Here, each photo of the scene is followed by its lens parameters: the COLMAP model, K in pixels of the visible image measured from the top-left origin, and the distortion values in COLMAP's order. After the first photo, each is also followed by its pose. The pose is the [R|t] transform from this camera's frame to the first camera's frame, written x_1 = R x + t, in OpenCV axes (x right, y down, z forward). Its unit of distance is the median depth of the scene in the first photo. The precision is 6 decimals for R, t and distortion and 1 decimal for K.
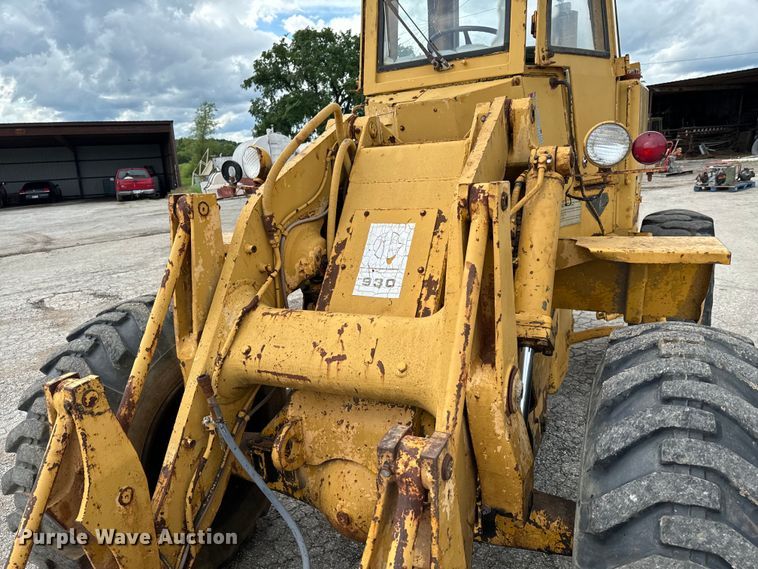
lens RADIAL K [[535.0, 0, 384.5], [0, 535.0, 290.5], [0, 0, 1]] dist [0.086585, -0.125379]
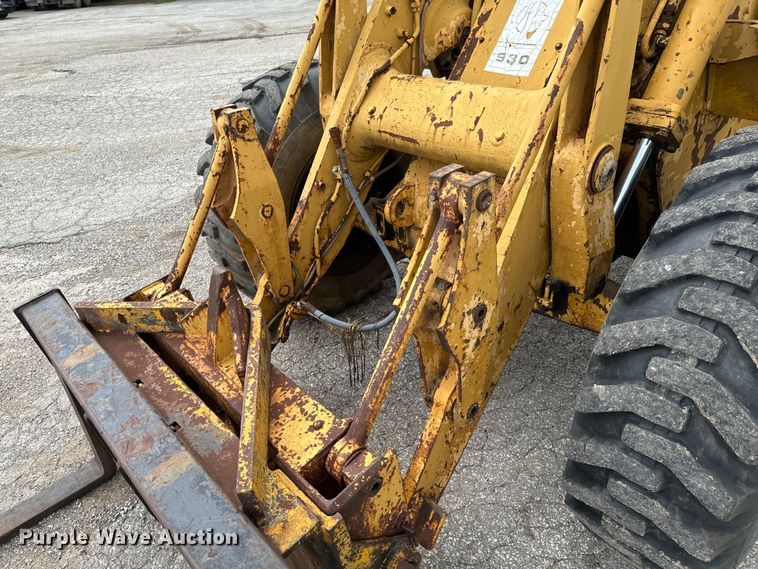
lens RADIAL K [[531.1, 0, 377.2], [0, 531.1, 293.0], [0, 0, 1]] dist [0.088155, -0.119328]
pose [[0.928666, 0.216592, -0.301111, 0.165629], [-0.107880, 0.934427, 0.339424, 0.086260], [0.354882, -0.282728, 0.891136, -0.083249]]
